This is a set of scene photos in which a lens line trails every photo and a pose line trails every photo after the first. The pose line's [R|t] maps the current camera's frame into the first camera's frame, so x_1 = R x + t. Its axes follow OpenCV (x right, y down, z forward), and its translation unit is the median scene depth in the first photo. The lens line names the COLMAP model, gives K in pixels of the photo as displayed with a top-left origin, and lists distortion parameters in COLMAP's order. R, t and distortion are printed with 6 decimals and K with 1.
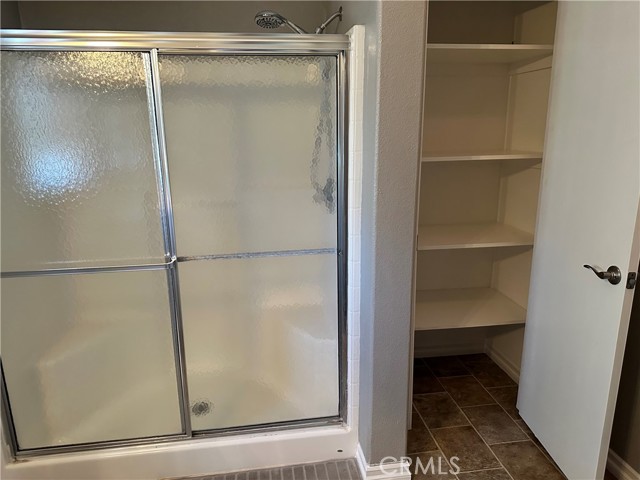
lens RADIAL K [[449.1, 0, 320.8], [0, 449.1, 247.9], [0, 0, 1]] dist [0.071182, -0.082241]
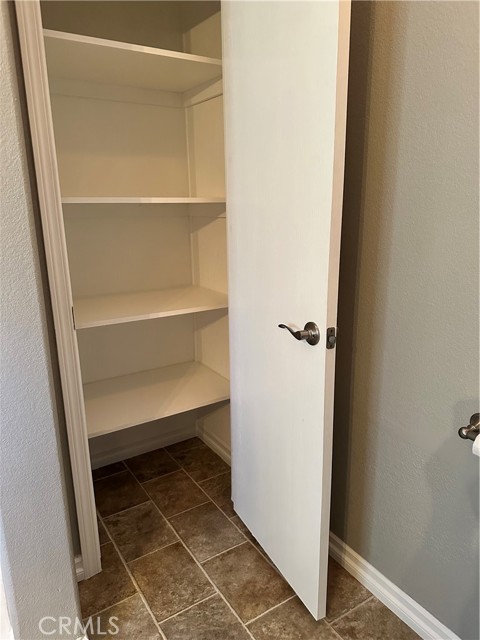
lens RADIAL K [[449.1, 0, 233.9], [0, 449.1, 318.8], [0, 0, 1]] dist [0.071182, -0.082241]
pose [[0.916135, -0.097607, 0.388805, 0.147106], [0.101817, 0.994755, 0.009818, 0.008453], [-0.387724, 0.030592, 0.921268, 0.224122]]
